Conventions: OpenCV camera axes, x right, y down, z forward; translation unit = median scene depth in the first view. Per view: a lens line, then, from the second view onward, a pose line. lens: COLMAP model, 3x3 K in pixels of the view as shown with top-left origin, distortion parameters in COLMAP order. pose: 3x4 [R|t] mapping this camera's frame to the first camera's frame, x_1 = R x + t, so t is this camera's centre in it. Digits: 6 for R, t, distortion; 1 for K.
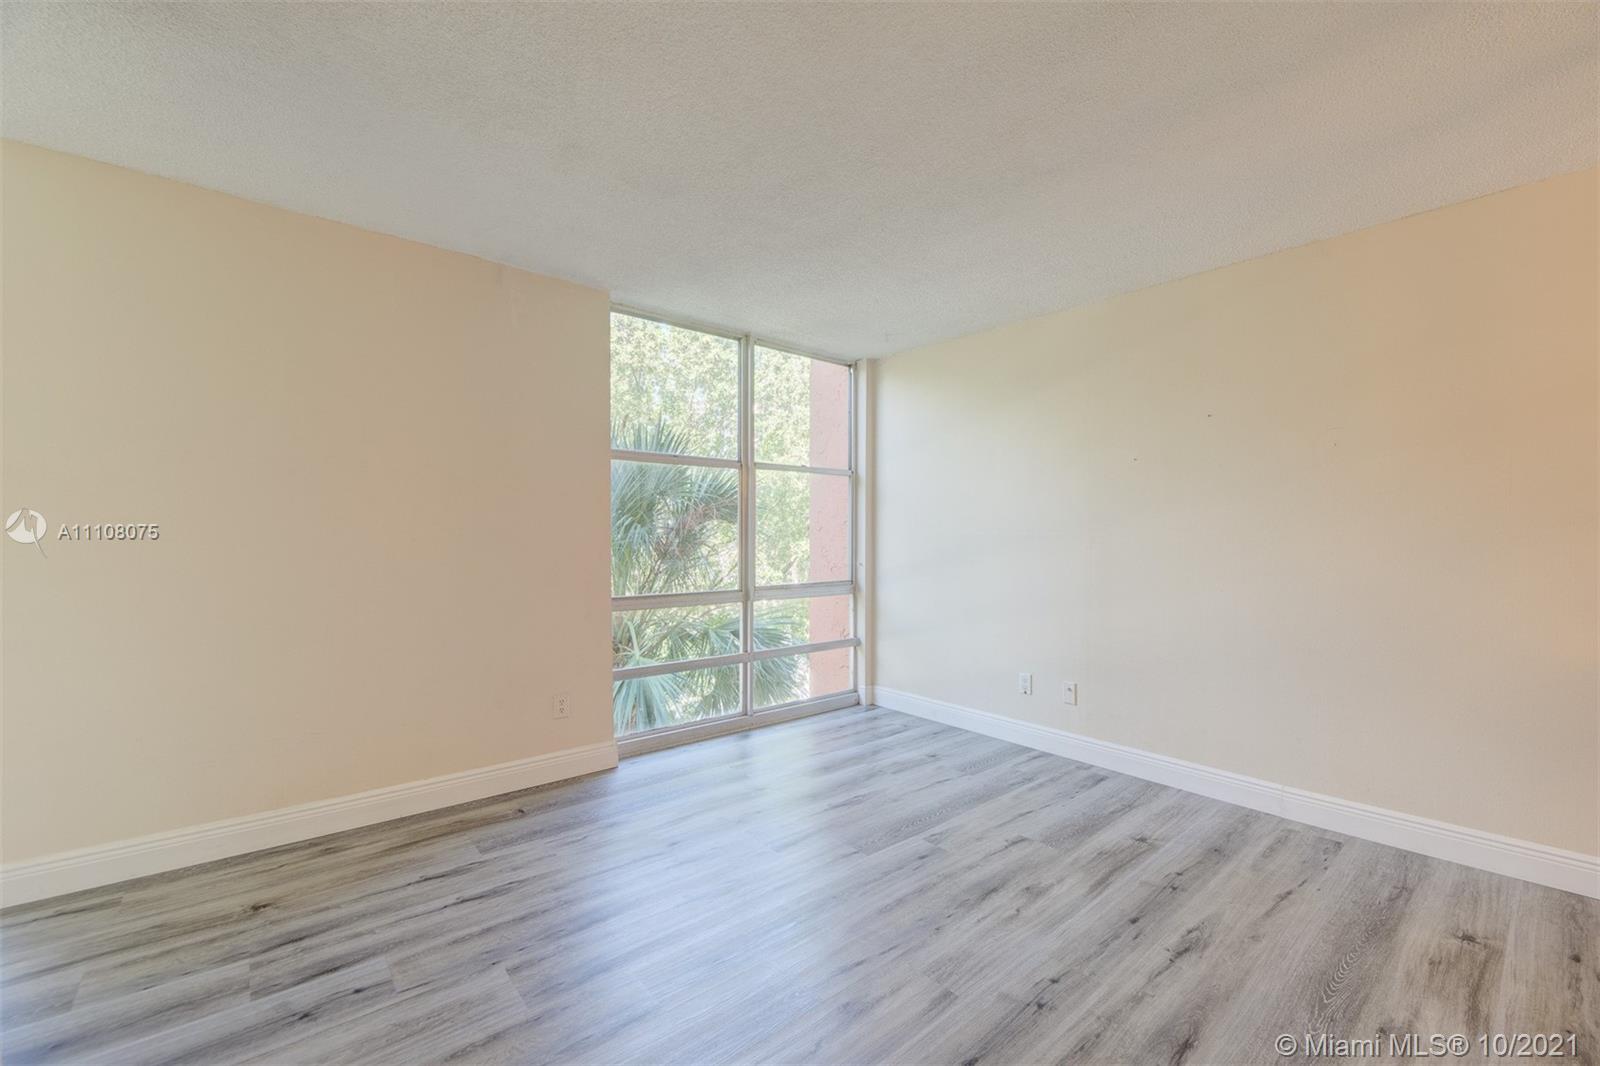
lens RADIAL K [[657.2, 0, 803.1], [0, 657.2, 539.7], [0, 0, 1]] dist [-0.003233, -0.004049]
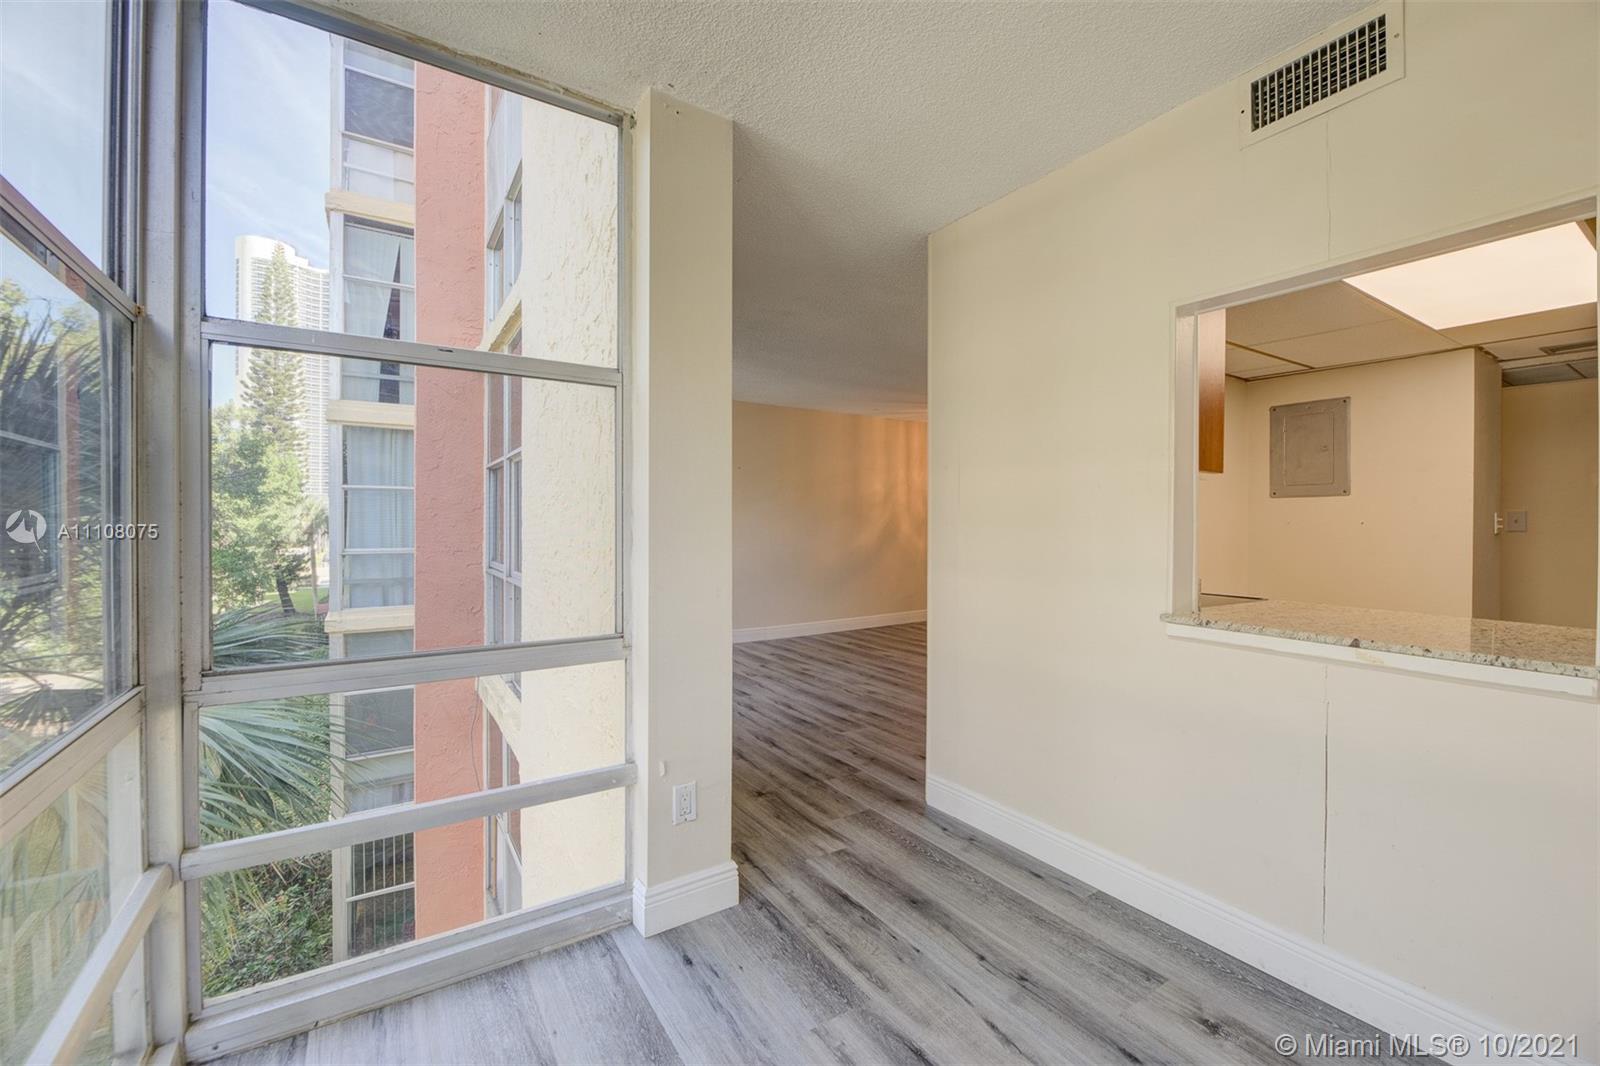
lens RADIAL K [[665.2, 0, 821.6], [0, 665.2, 523.5], [0, 0, 1]] dist [0.016692, -0.008953]
pose [[0.106382, -0.000215, 0.994325, -1.862179], [-0.001530, 0.999999, 0.000379, -0.000813], [-0.994324, -0.001561, 0.106382, 0.615364]]
